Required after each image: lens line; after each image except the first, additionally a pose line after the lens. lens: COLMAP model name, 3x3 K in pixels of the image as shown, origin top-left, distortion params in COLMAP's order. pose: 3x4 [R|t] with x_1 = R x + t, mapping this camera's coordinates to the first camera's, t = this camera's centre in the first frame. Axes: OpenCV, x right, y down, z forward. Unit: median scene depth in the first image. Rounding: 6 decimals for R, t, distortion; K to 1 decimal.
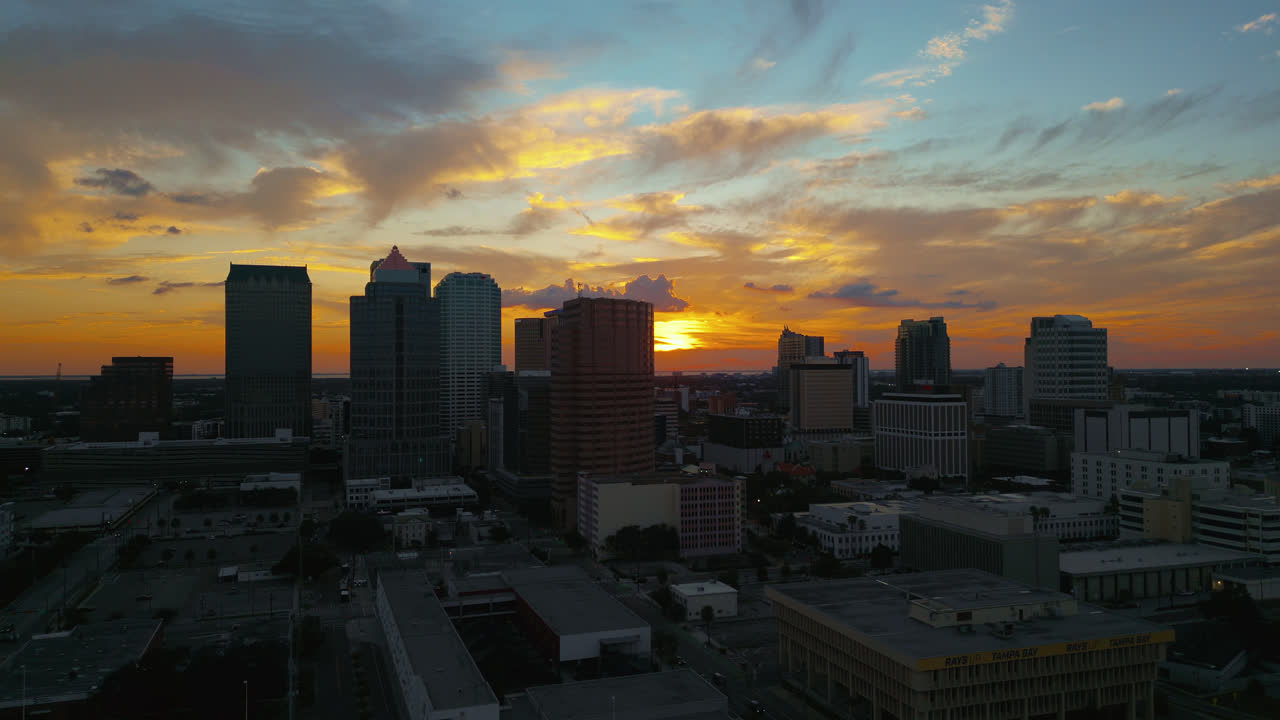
lens RADIAL K [[948.9, 0, 641.2], [0, 948.9, 353.9], [0, 0, 1]] dist [0.078982, -0.086244]
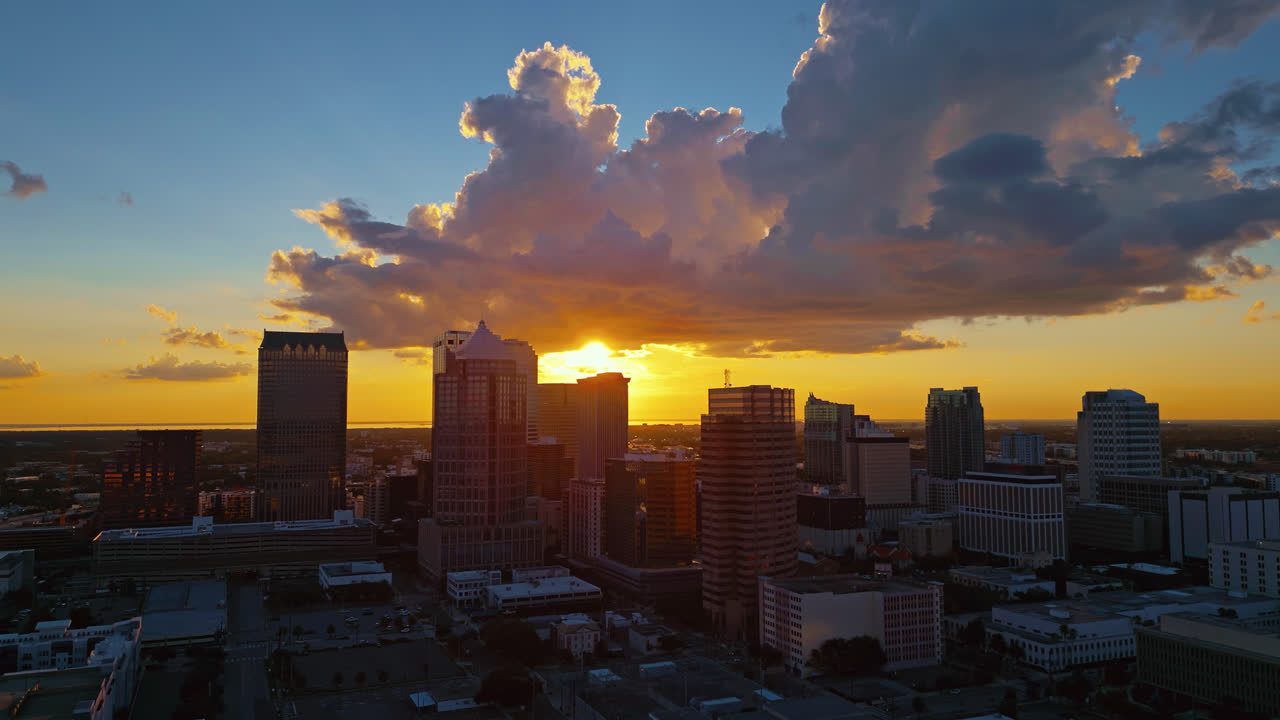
lens RADIAL K [[948.9, 0, 641.2], [0, 948.9, 353.9], [0, 0, 1]] dist [0.078982, -0.086244]
pose [[0.997015, 0.007226, 0.076872, -0.189755], [-0.003329, 0.998708, -0.050708, -0.035018], [-0.077139, 0.050301, 0.995751, 0.042403]]
